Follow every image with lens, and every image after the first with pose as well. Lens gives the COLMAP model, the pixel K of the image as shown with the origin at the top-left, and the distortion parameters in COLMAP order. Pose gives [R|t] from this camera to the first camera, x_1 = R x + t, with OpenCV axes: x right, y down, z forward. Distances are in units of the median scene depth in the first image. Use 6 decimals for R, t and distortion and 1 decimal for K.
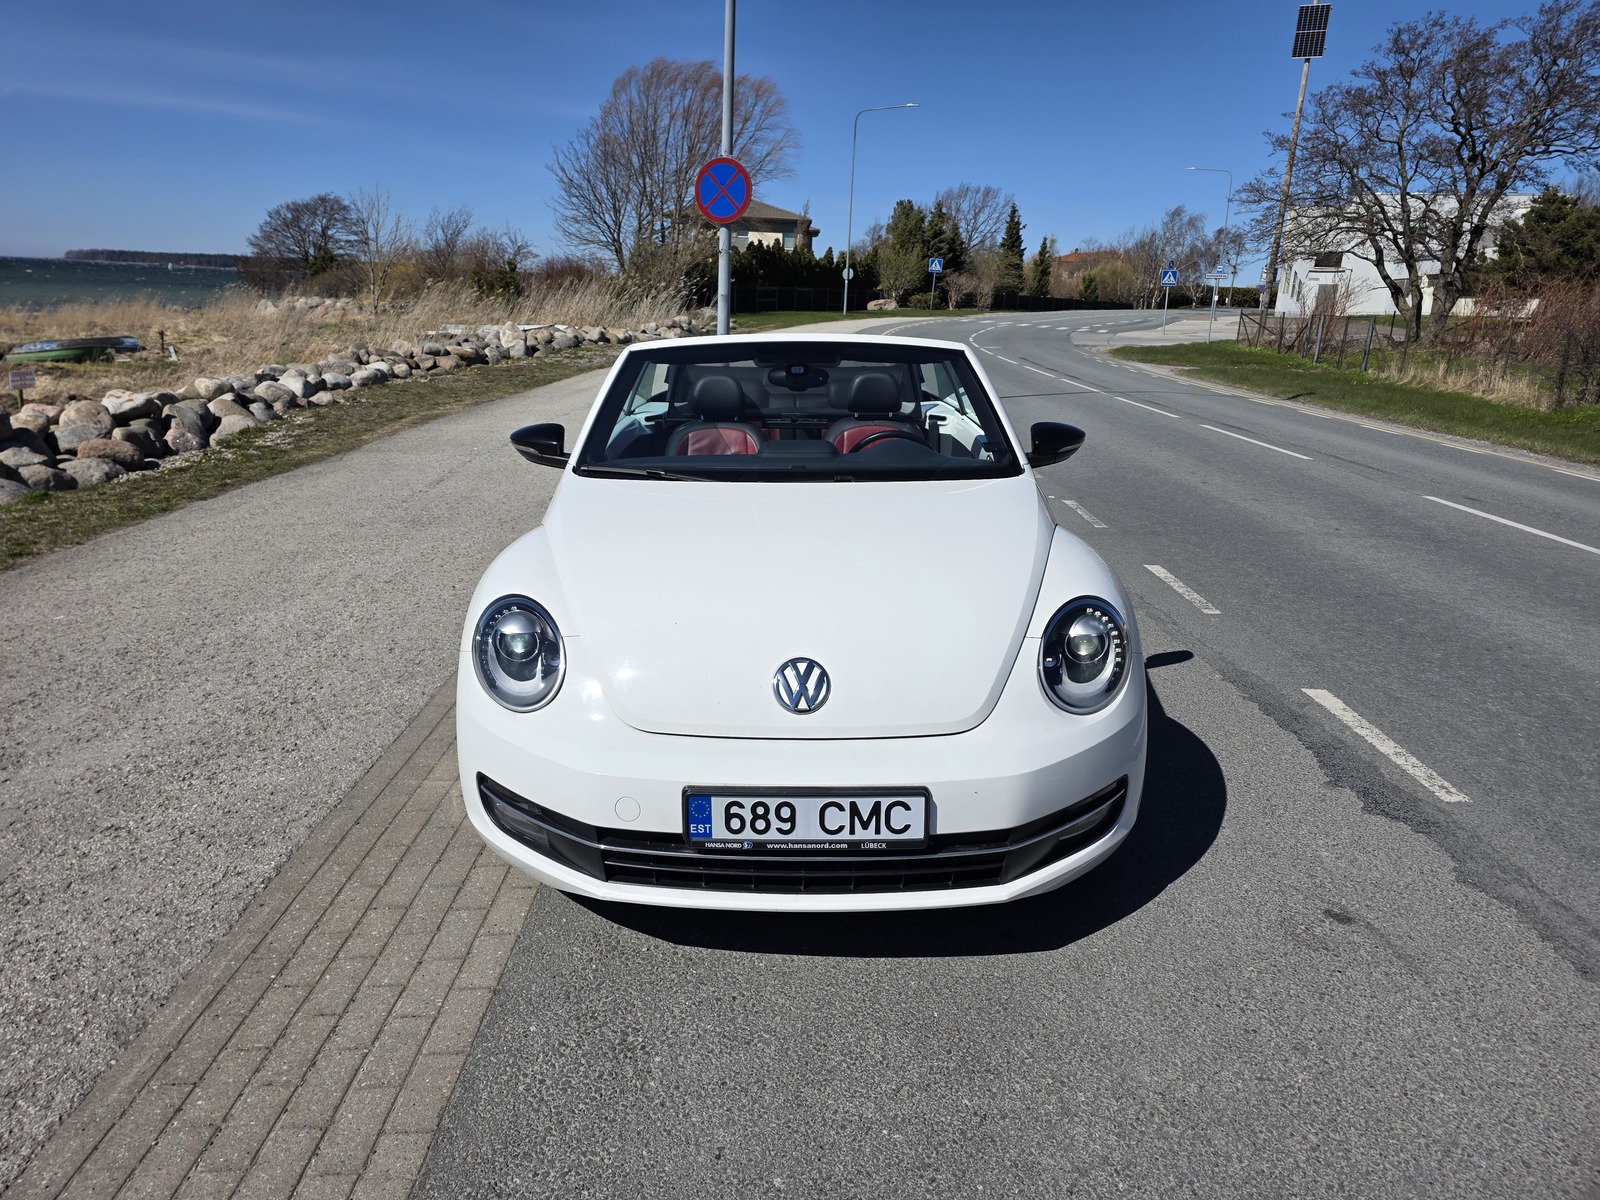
lens RADIAL K [[1078.6, 0, 761.7], [0, 1078.6, 577.4], [0, 0, 1]] dist [0.074753, -0.058406]
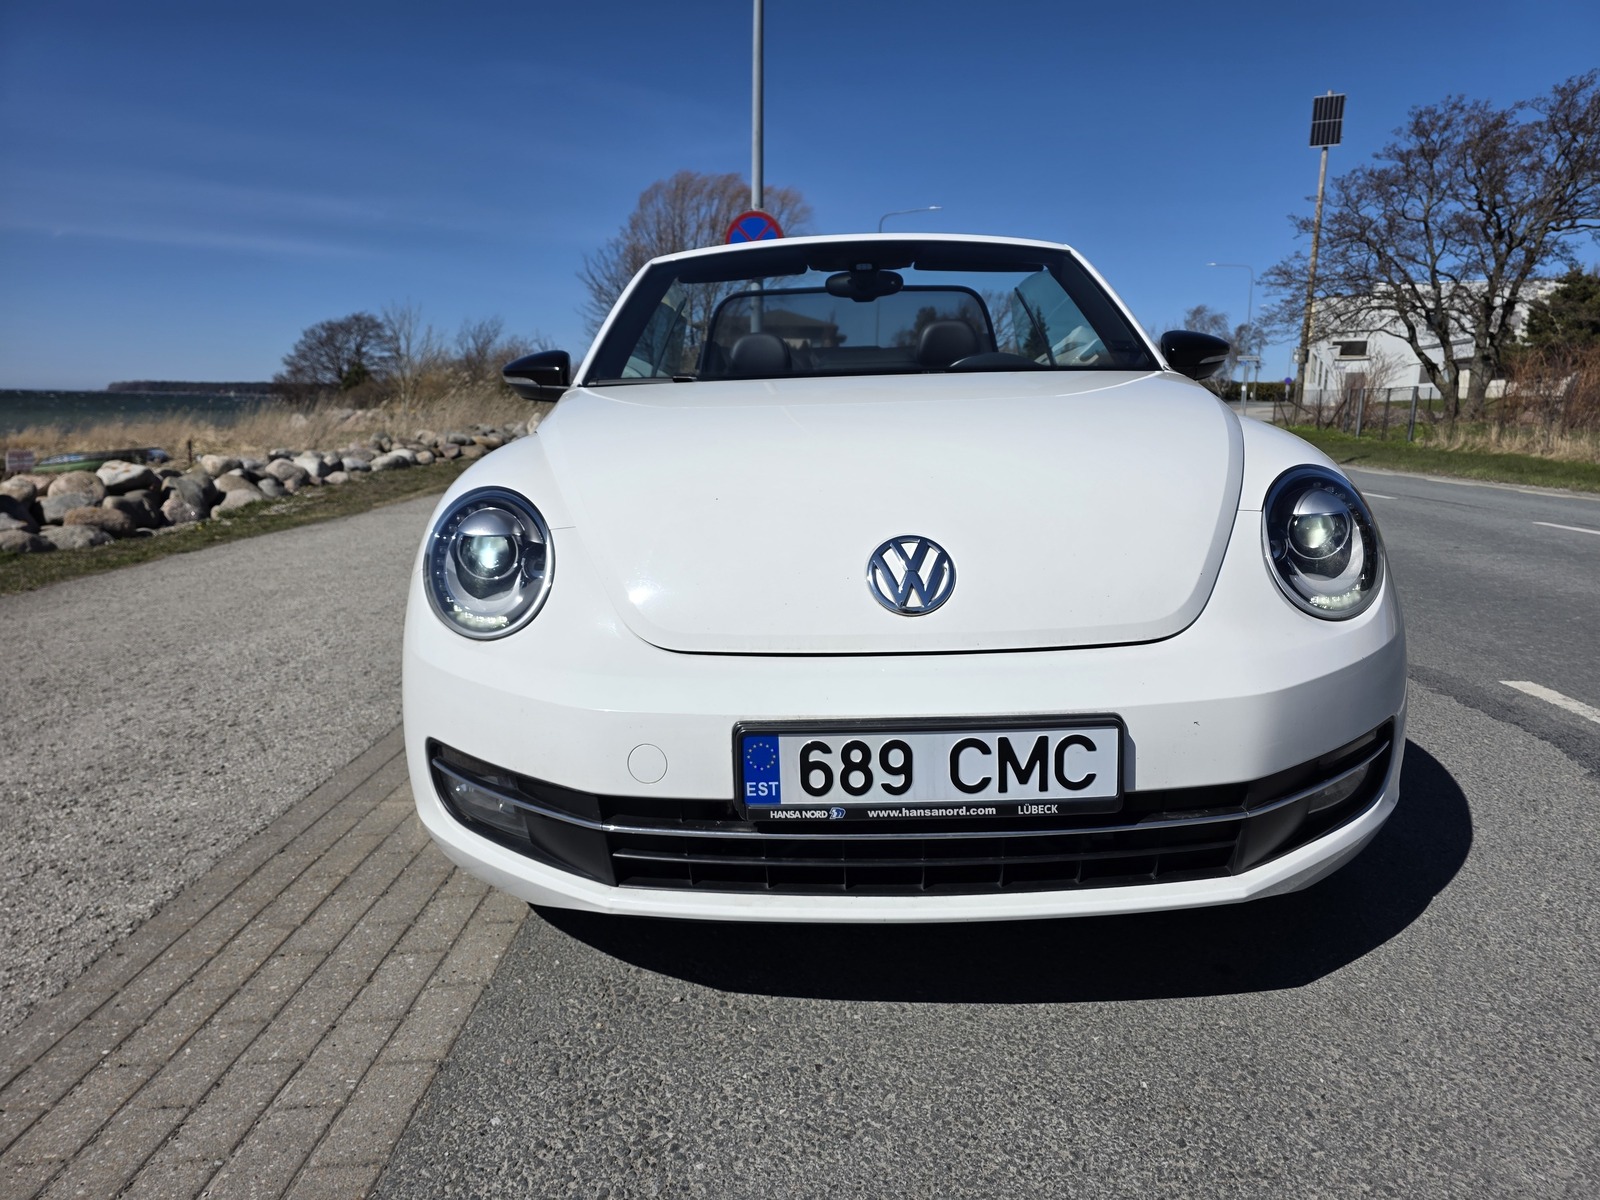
lens RADIAL K [[1075.7, 0, 800.0], [0, 1075.7, 600.0], [0, 0, 1]] dist [0.053206, -0.041667]
pose [[0.999777, -0.020151, 0.006295, -0.021445], [0.020600, 0.996398, -0.082262, 0.103707], [-0.004615, 0.082374, 0.996591, 0.216480]]
